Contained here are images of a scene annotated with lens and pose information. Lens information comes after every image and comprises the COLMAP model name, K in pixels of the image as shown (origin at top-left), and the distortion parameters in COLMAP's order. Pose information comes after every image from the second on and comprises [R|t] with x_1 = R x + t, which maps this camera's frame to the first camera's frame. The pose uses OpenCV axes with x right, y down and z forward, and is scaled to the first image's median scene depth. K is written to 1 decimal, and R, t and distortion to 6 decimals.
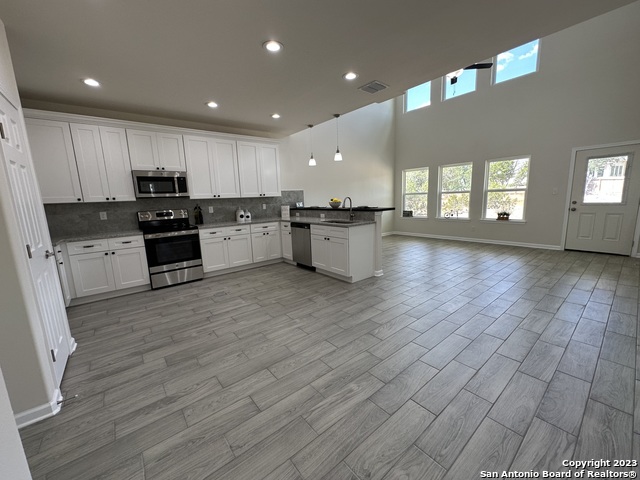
lens RADIAL K [[257.1, 0, 319.3], [0, 257.1, 239.7], [0, 0, 1]] dist [-0.000221, -0.000087]
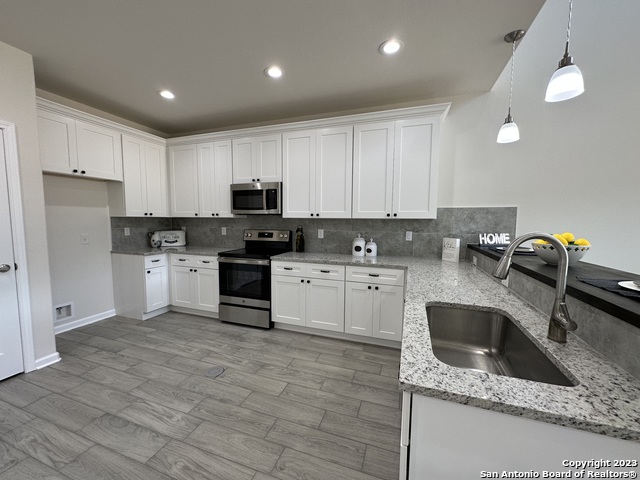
lens RADIAL K [[257.1, 0, 319.3], [0, 257.1, 239.7], [0, 0, 1]] dist [-0.000221, -0.000087]
pose [[0.523543, 0.106766, -0.845283, 0.195132], [-0.166796, 0.985763, 0.021202, -0.130727], [0.835513, 0.129890, 0.533898, 0.708513]]
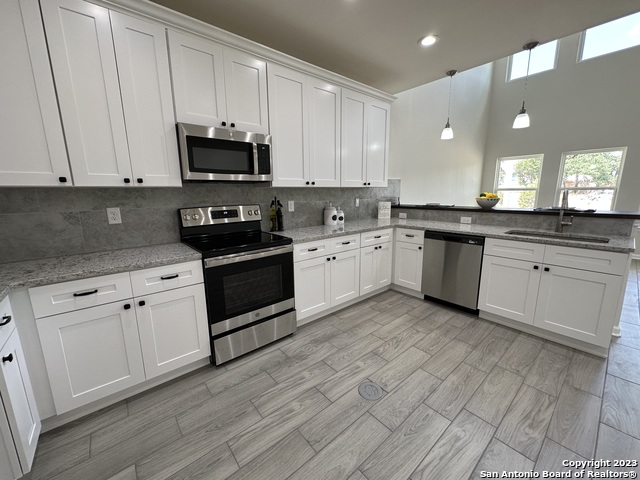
lens RADIAL K [[257.1, 0, 319.3], [0, 257.1, 239.7], [0, 0, 1]] dist [-0.000221, -0.000087]
pose [[0.999472, 0.021275, 0.024549, -0.419521], [-0.021810, 0.999527, 0.021704, -0.060657], [-0.024076, -0.022228, 0.999463, 0.455382]]
